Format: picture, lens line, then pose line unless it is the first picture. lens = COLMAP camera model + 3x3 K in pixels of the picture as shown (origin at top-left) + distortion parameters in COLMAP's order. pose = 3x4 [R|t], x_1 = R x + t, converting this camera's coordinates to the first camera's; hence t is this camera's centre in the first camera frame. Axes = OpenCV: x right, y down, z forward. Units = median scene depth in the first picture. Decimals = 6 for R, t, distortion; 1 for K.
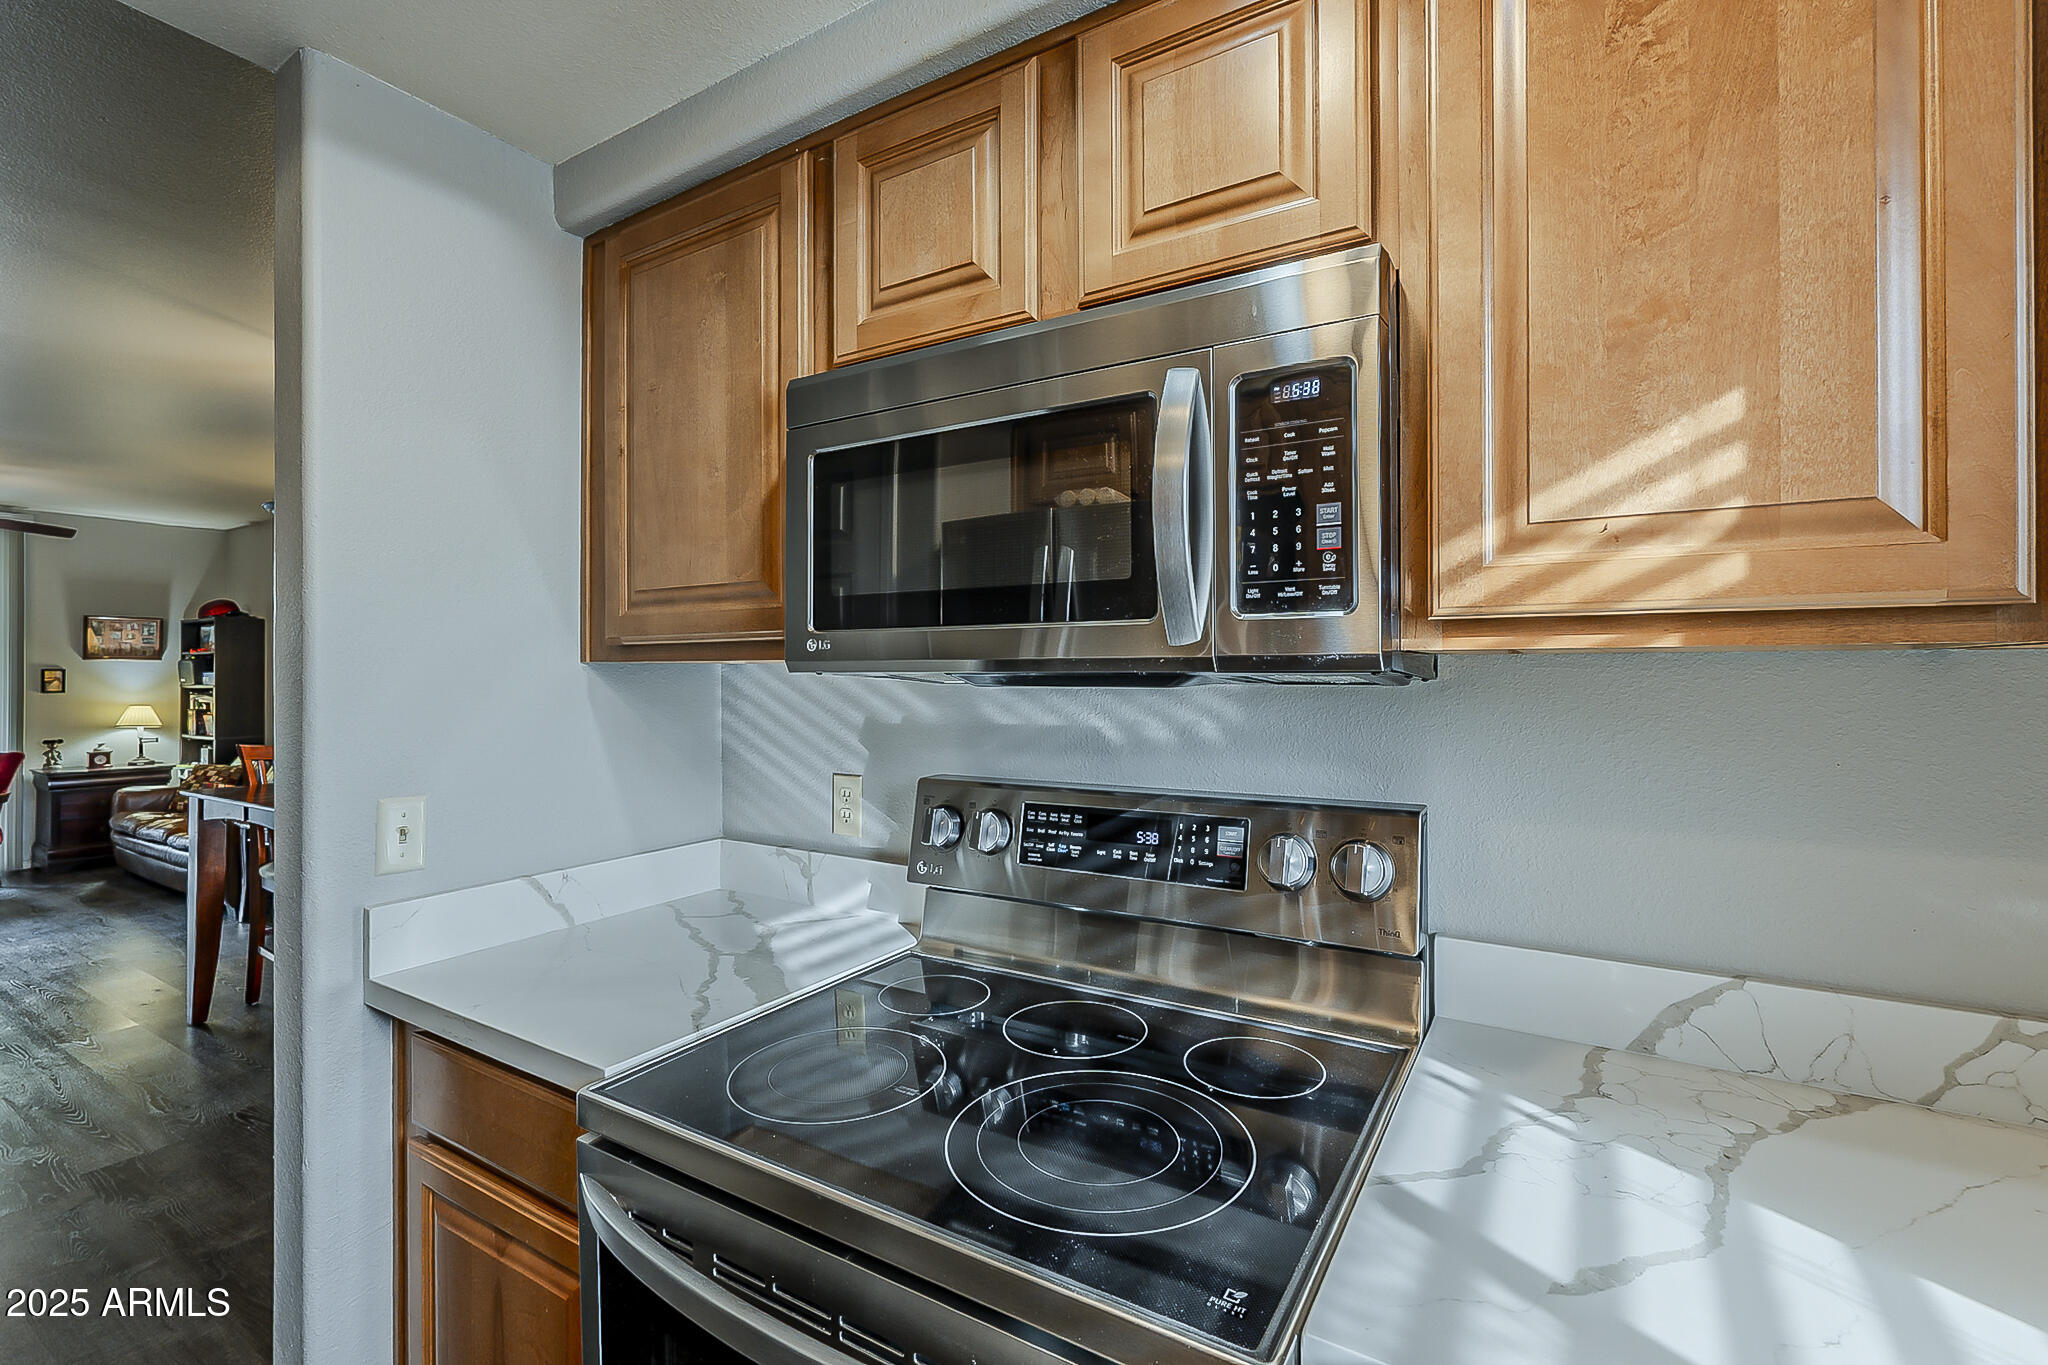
lens RADIAL K [[901.6, 0, 1032.3], [0, 901.6, 673.9], [0, 0, 1]] dist [-0.003793, -0.000659]
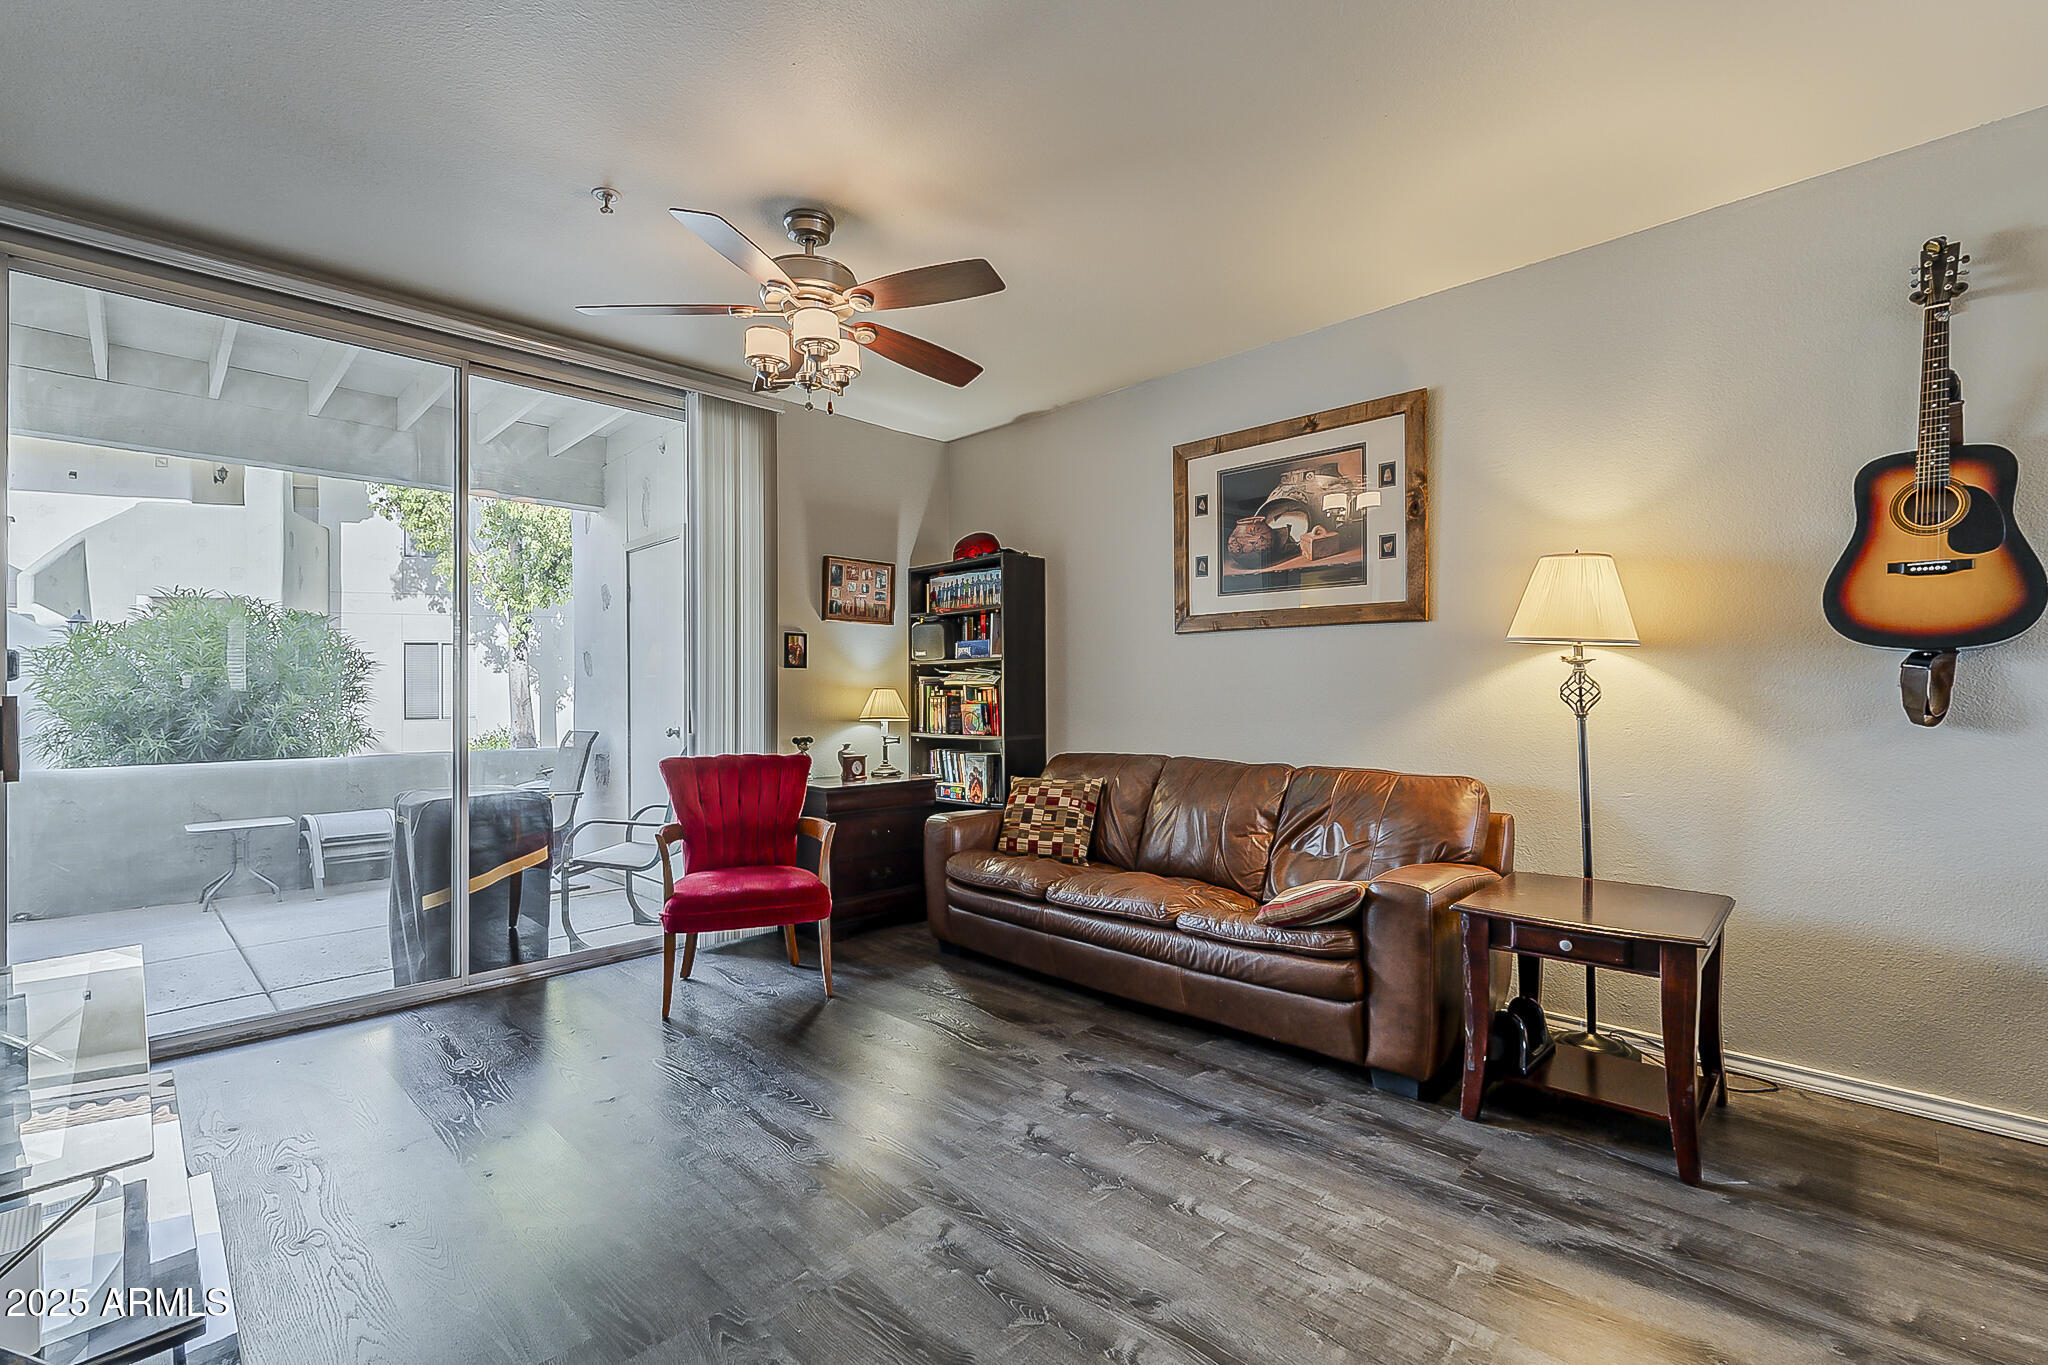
lens RADIAL K [[901.6, 0, 1022.4], [0, 901.6, 682.8], [0, 0, 1]] dist [-0.003793, -0.000659]
pose [[0.975699, -0.004501, -0.219069, -0.777477], [0.002442, 0.999950, -0.009668, 0.039203], [0.219101, 0.008898, 0.975662, 0.374045]]
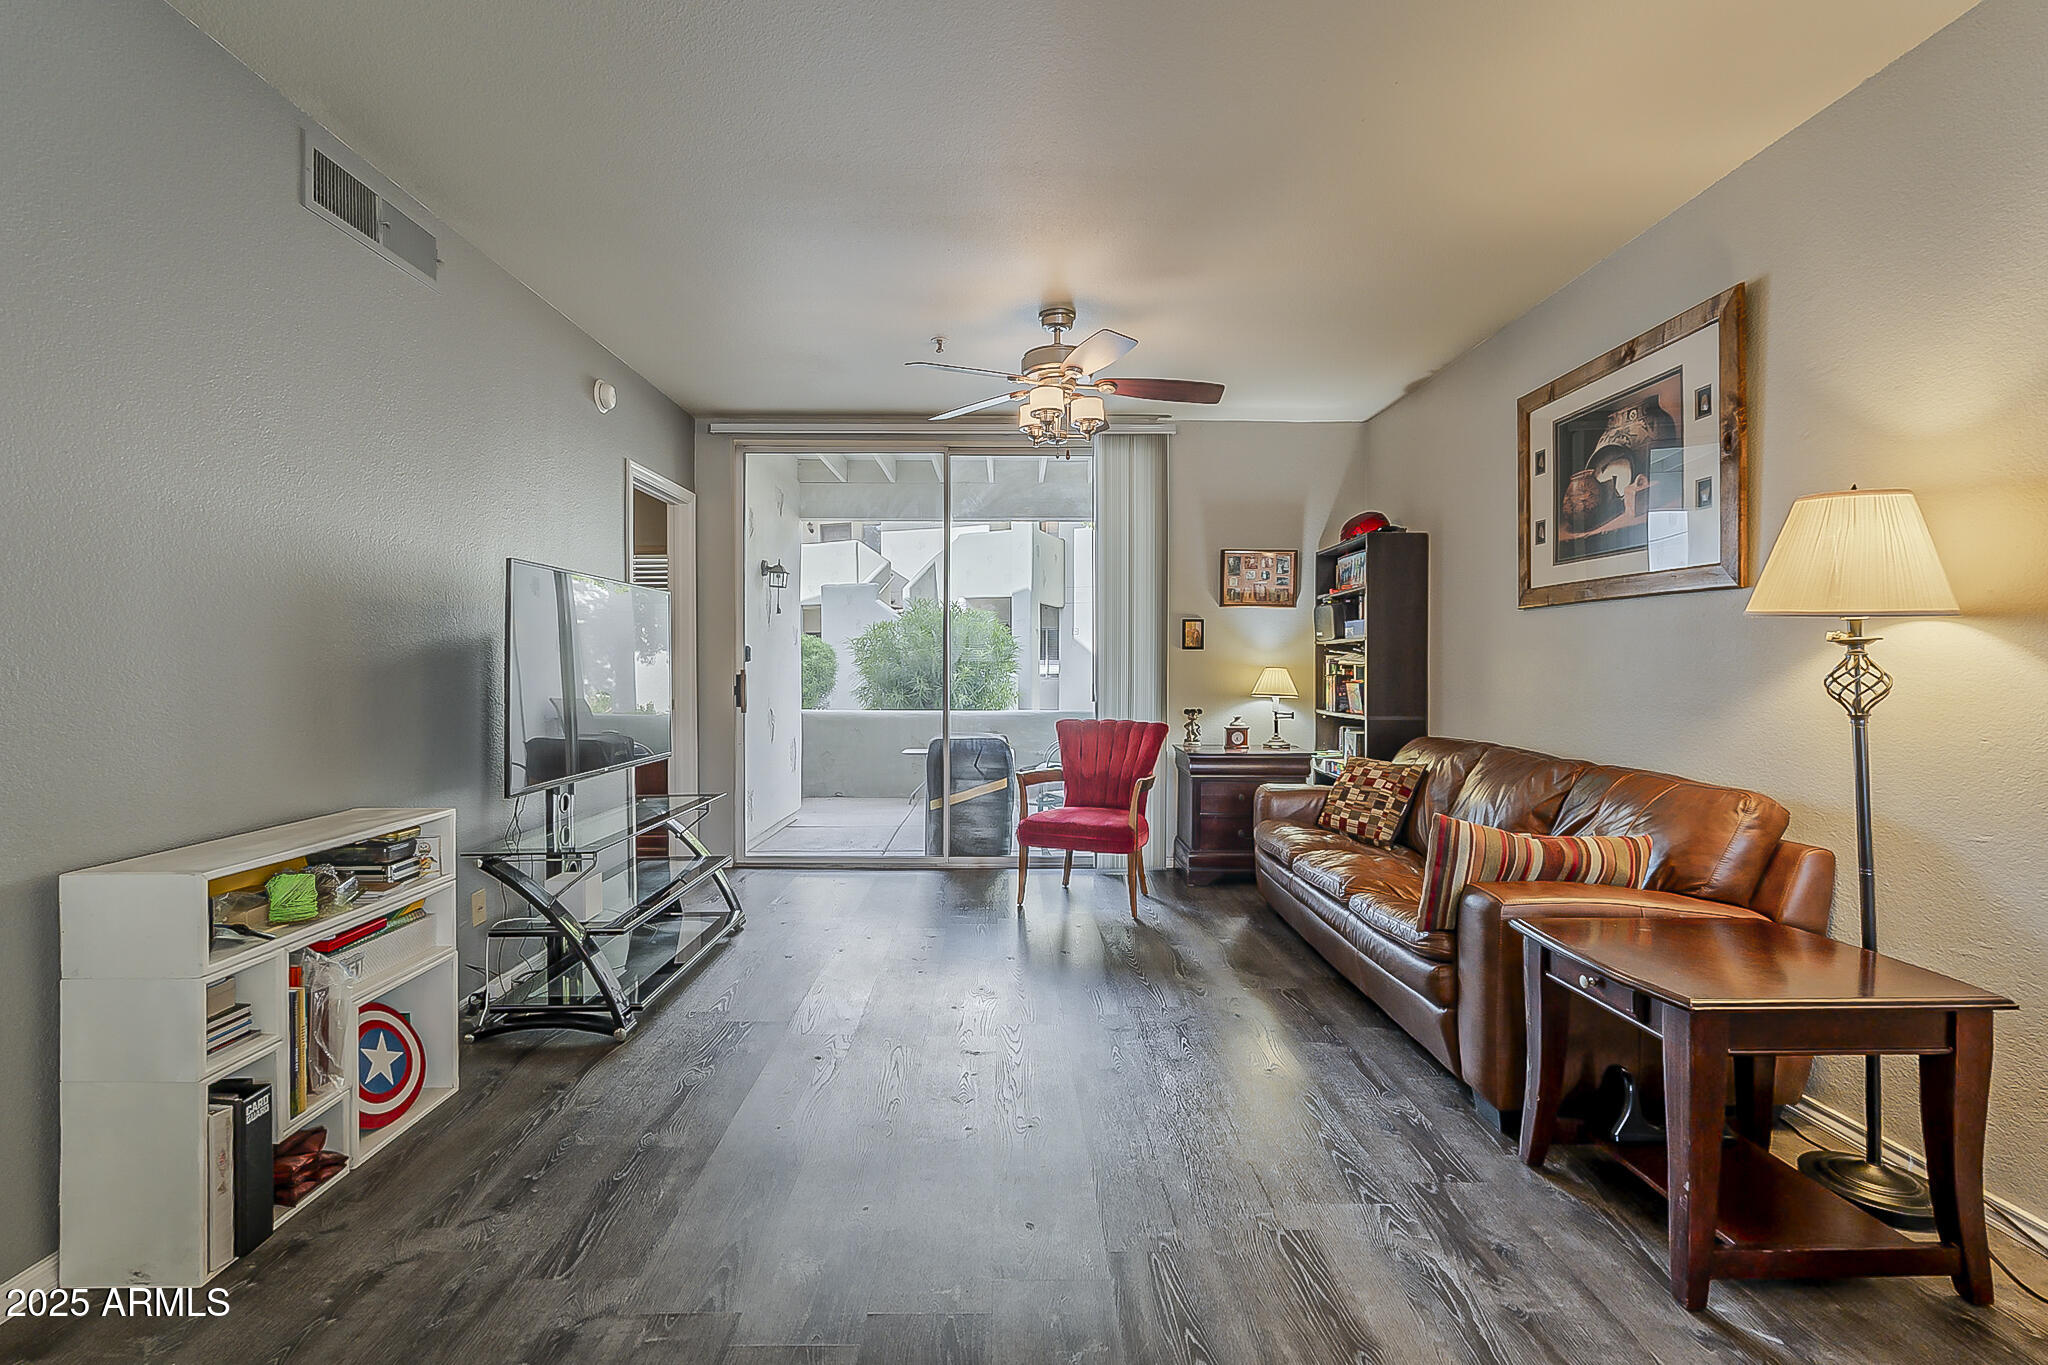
lens RADIAL K [[901.6, 0, 1009.3], [0, 901.6, 672.0], [0, 0, 1]] dist [-0.003793, -0.000659]
pose [[0.529542, 0.009146, -0.848234, -0.504834], [-0.001608, 0.999951, 0.009778, 0.033271], [0.848282, -0.003814, 0.529531, 0.442549]]
